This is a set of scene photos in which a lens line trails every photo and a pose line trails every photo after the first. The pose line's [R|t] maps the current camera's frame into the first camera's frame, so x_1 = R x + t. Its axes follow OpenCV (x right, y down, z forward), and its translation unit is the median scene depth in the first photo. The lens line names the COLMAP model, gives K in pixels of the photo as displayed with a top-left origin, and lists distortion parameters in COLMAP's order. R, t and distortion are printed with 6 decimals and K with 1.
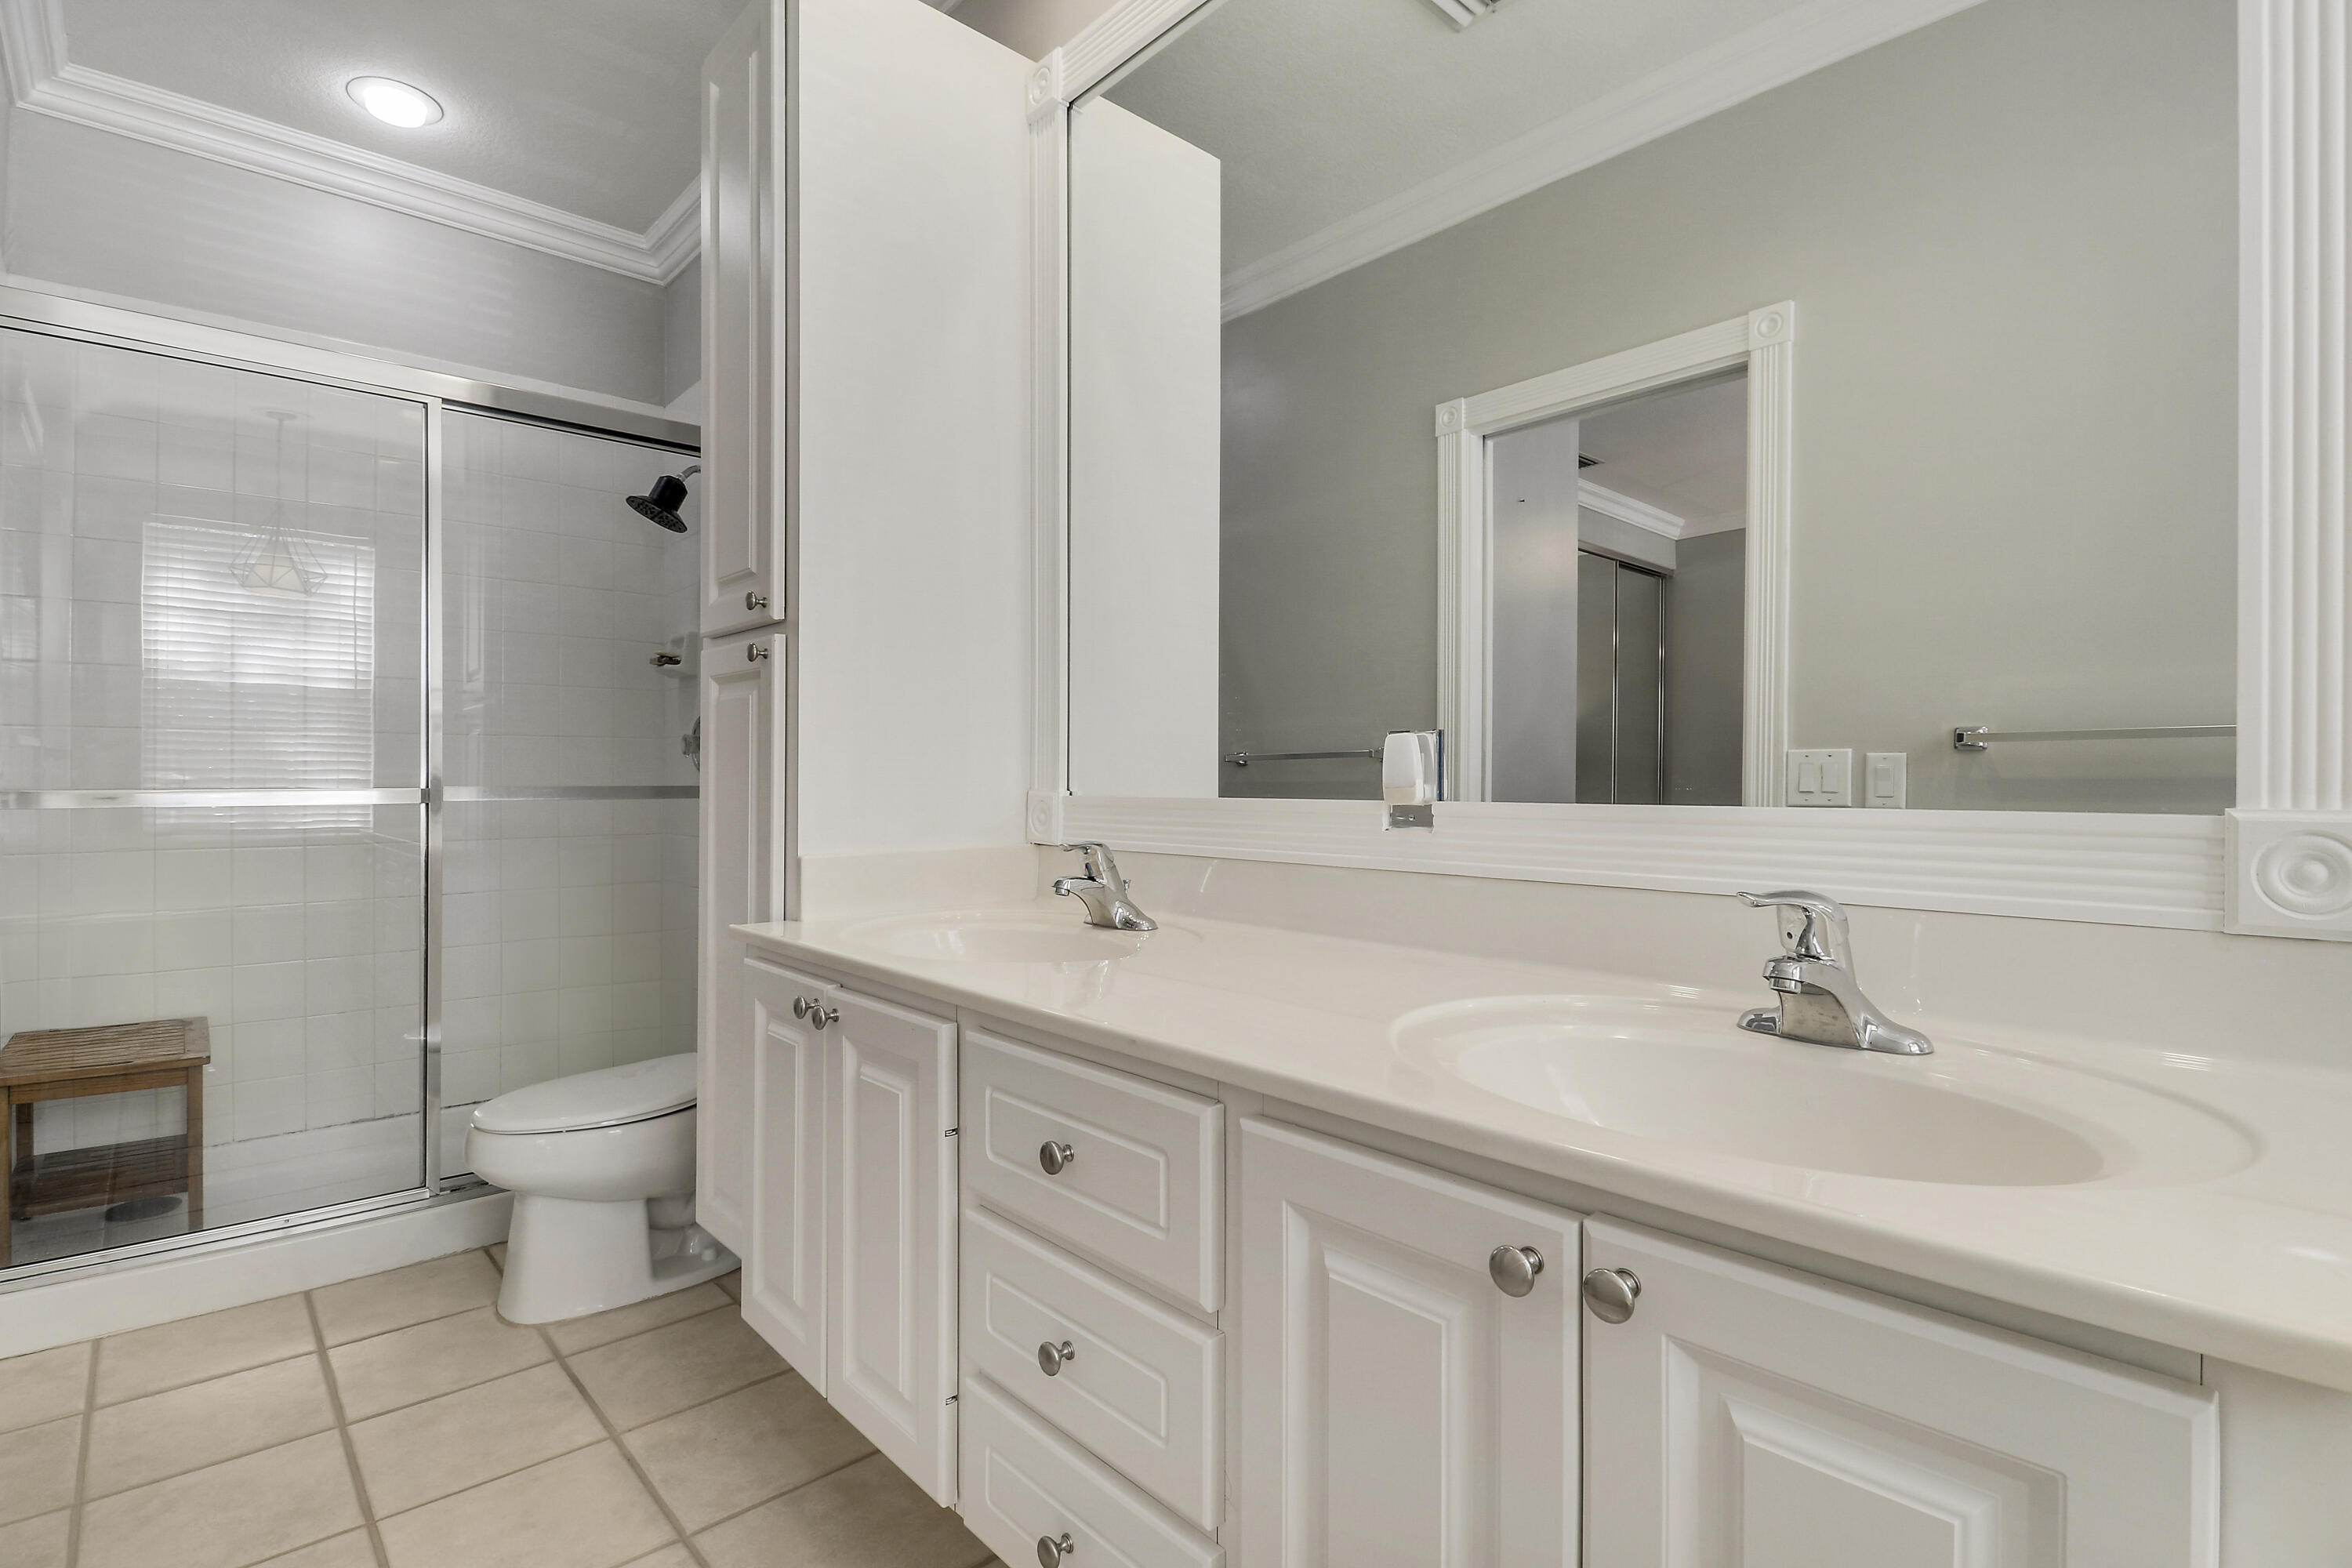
lens RADIAL K [[1133.3, 0, 1244.9], [0, 1133.3, 792.2], [0, 0, 1]] dist [-0.005292, -0.000523]
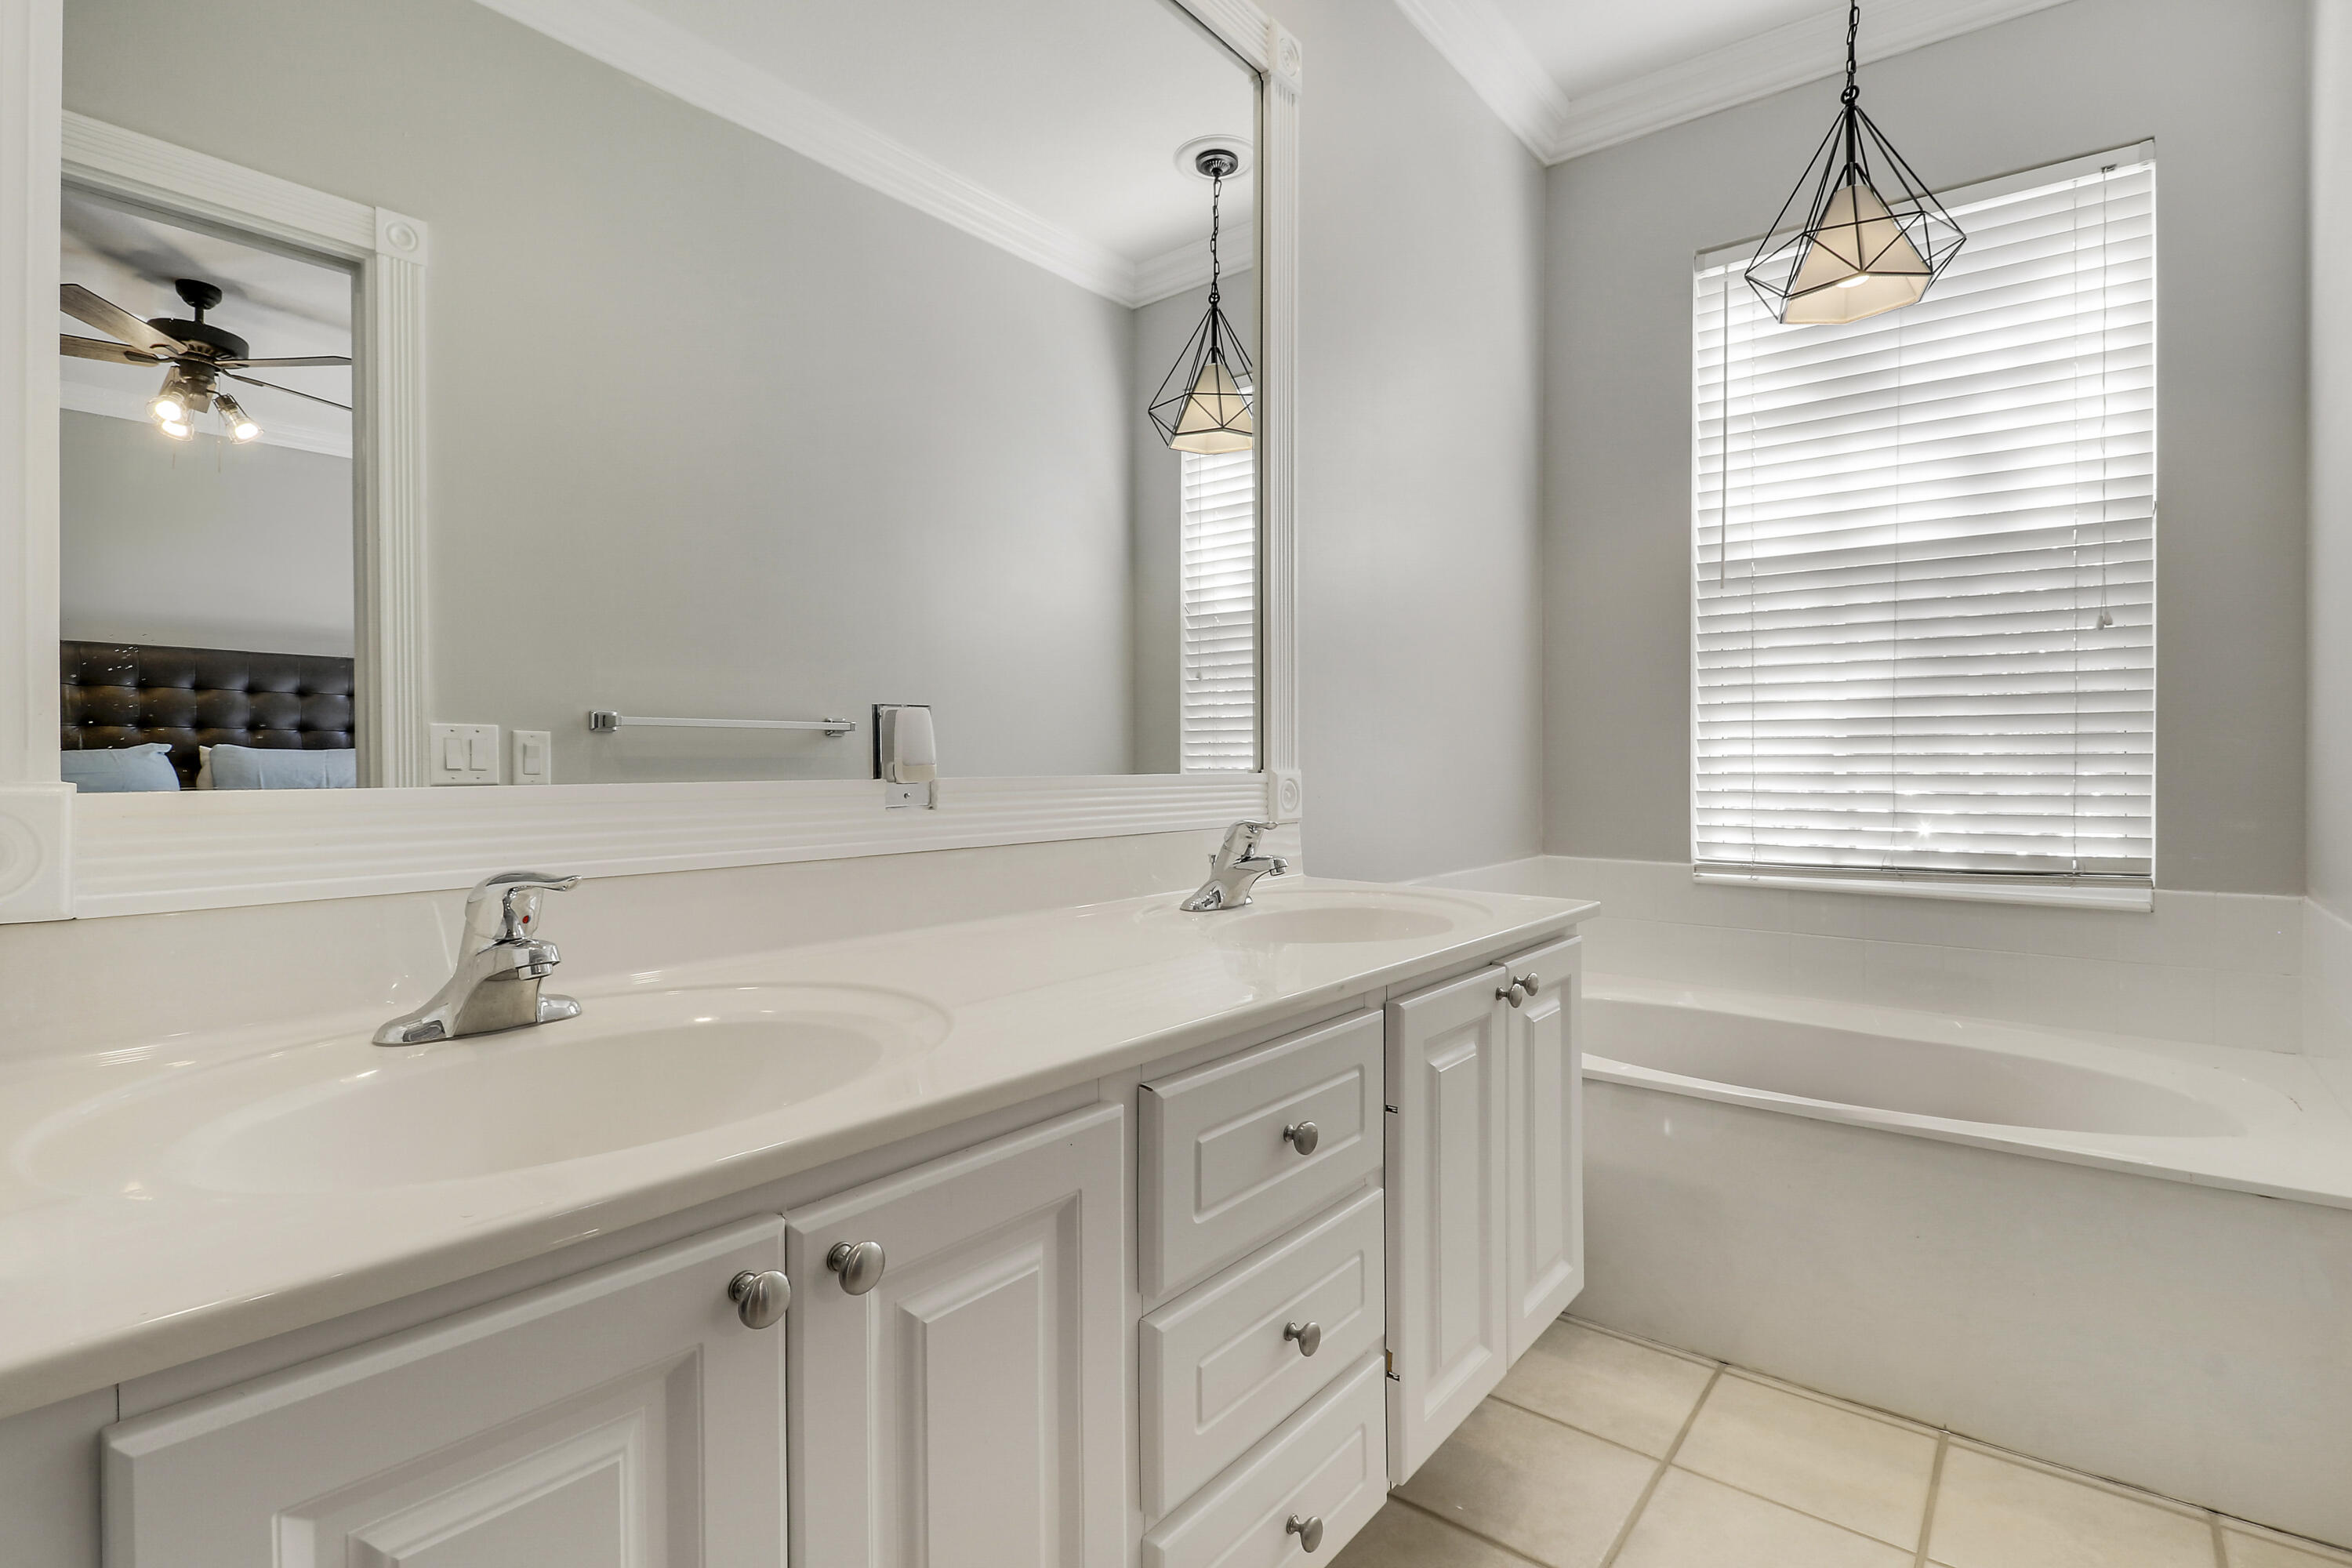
lens RADIAL K [[1133.3, 0, 1177.1], [0, 1133.3, 767.1], [0, 0, 1]] dist [-0.005292, -0.000523]
pose [[-0.147245, -0.006532, 0.989078, -0.535359], [0.007365, 0.999943, 0.007700, -0.005292], [-0.989073, 0.008418, -0.147189, 0.591482]]
